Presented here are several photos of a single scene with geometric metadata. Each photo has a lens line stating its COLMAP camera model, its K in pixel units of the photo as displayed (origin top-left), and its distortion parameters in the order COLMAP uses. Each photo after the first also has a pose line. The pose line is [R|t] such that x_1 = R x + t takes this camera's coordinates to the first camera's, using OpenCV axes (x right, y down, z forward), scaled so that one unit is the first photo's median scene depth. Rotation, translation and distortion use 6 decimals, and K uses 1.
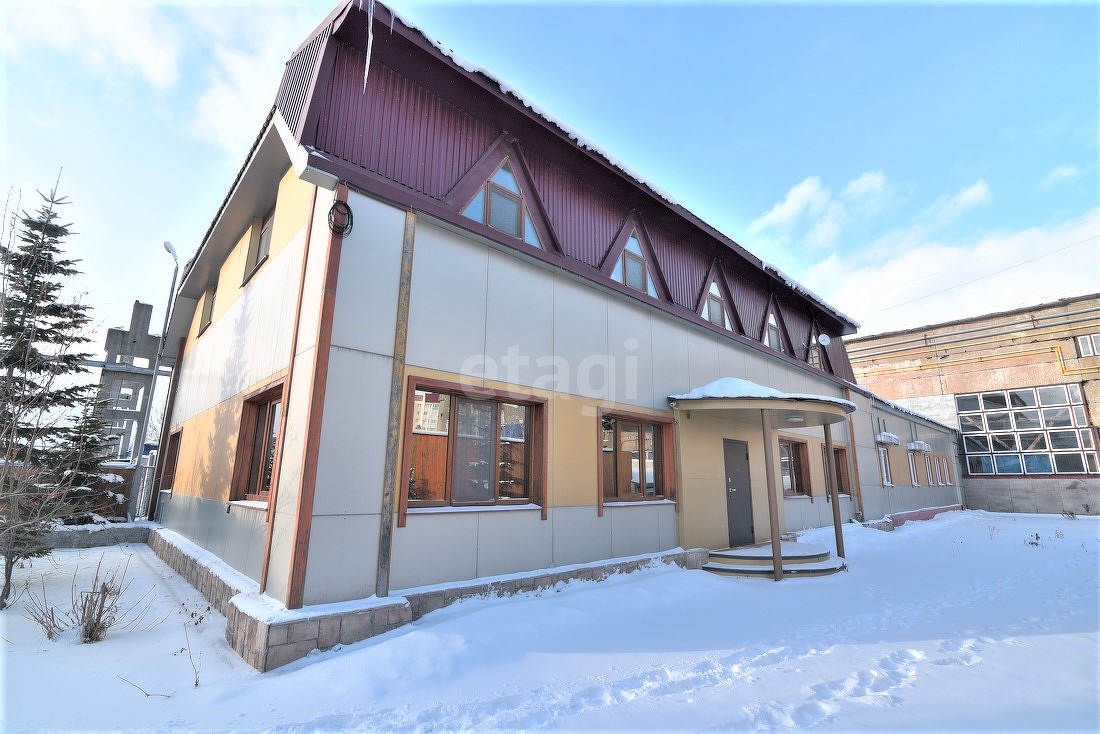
lens RADIAL K [[501.5, 0, 550.0], [0, 501.5, 367.0], [0, 0, 1]] dist [-0.018160, 0.000646]
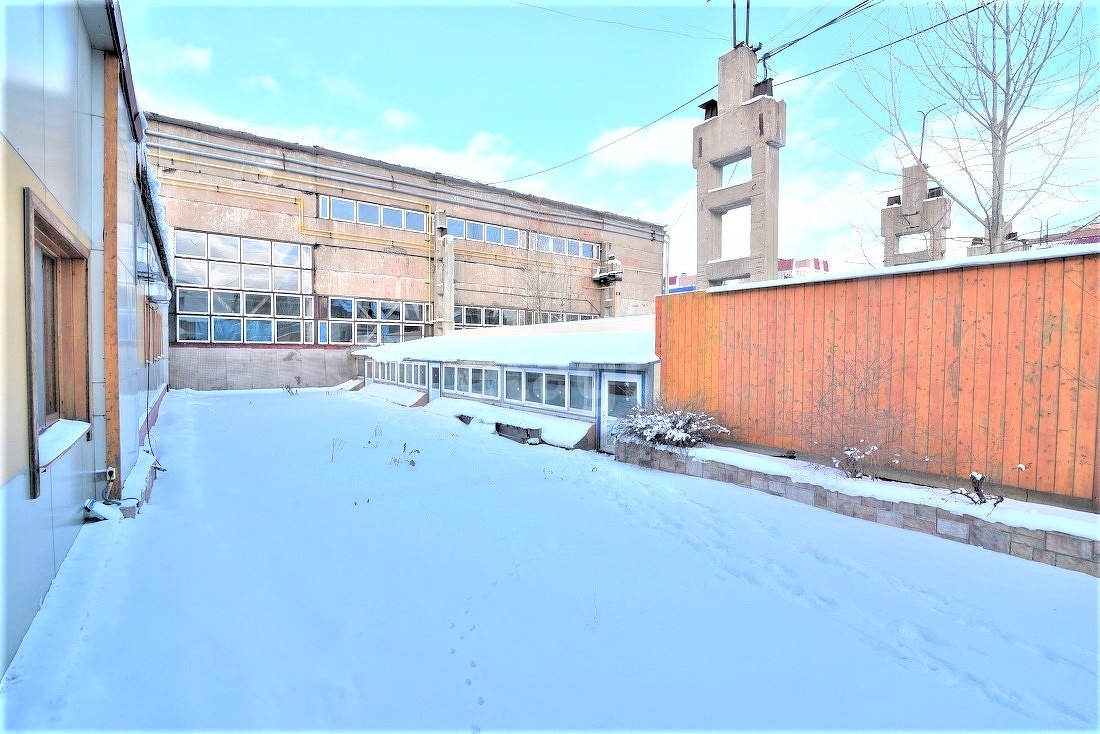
lens RADIAL K [[501.5, 0, 550.0], [0, 501.5, 367.0], [0, 0, 1]] dist [-0.018160, 0.000646]
pose [[0.119714, -0.038966, 0.992043, 0.203909], [-0.230593, 0.970812, 0.065959, 0.084911], [-0.965658, -0.236655, 0.107234, 0.412250]]
